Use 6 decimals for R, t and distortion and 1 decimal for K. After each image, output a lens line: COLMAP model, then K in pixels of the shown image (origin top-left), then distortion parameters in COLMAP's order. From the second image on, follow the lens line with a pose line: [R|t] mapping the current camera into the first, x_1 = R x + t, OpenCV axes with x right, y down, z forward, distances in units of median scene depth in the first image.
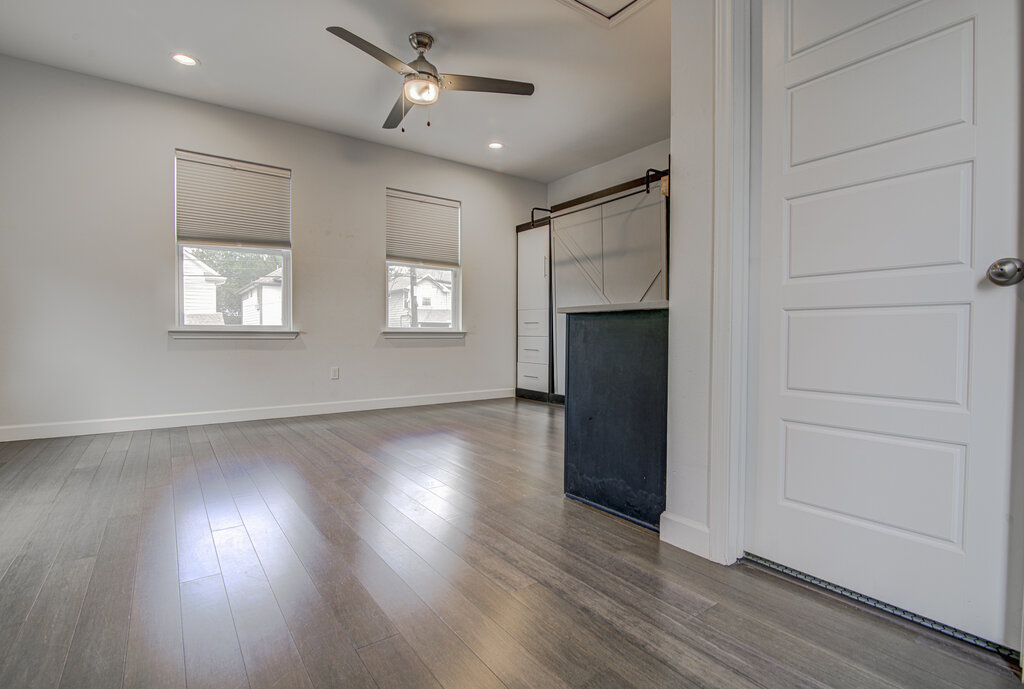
lens RADIAL K [[484.8, 0, 512.0], [0, 484.8, 344.5], [0, 0, 1]] dist [-0.000410, -0.000018]
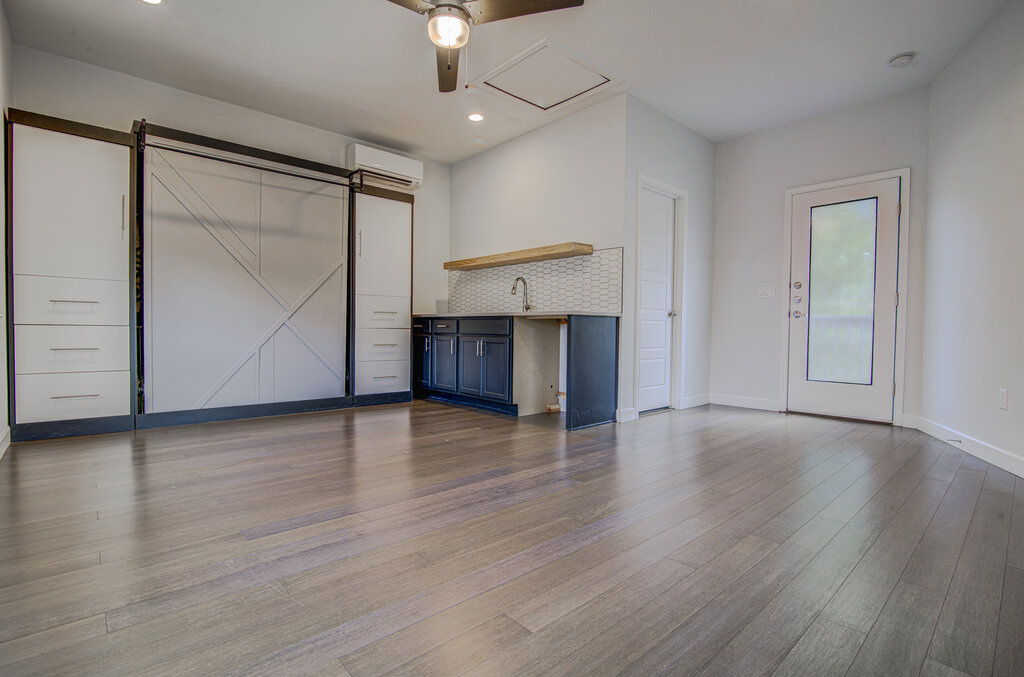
lens RADIAL K [[482.2, 0, 512.0], [0, 482.2, 338.5], [0, 0, 1]] dist [-0.013700, -0.000194]
pose [[-0.106552, -0.029562, 0.993868, -0.685954], [0.006858, 0.999512, 0.030465, -0.017491], [-0.994283, 0.010062, -0.106298, 0.661003]]
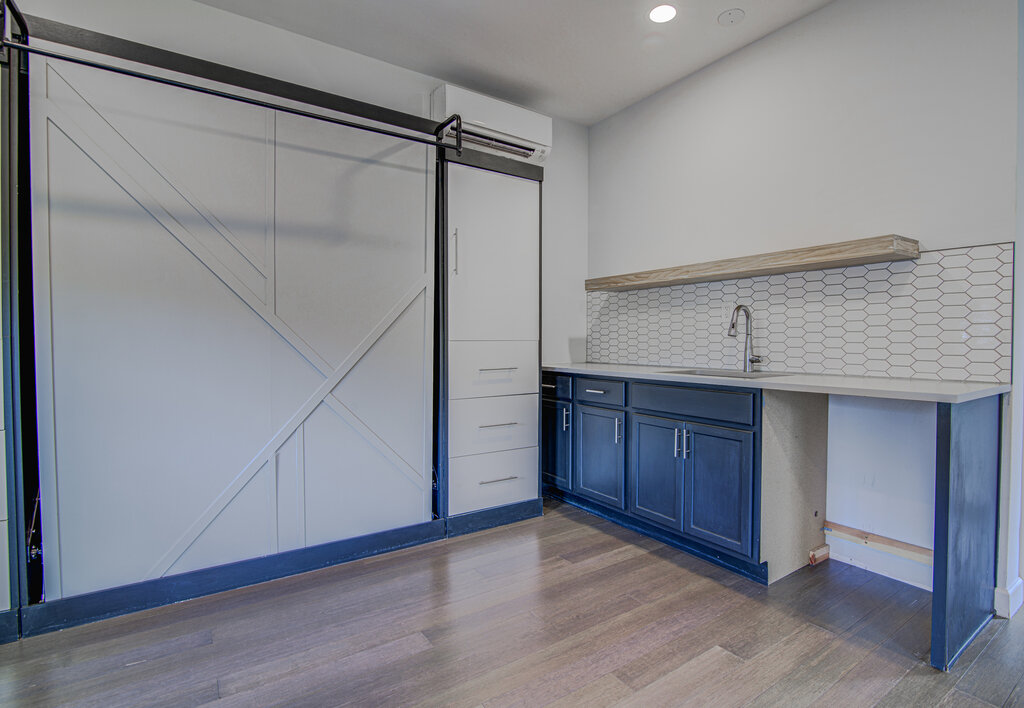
lens RADIAL K [[506.7, 0, 546.7], [0, 506.7, 350.3], [0, 0, 1]] dist [-0.017062, 0.000064]
pose [[-0.000379, -0.023844, 0.999716, -0.274460], [0.018206, 0.999550, 0.023847, -0.078653], [-0.999834, 0.018210, 0.000055, 0.756132]]
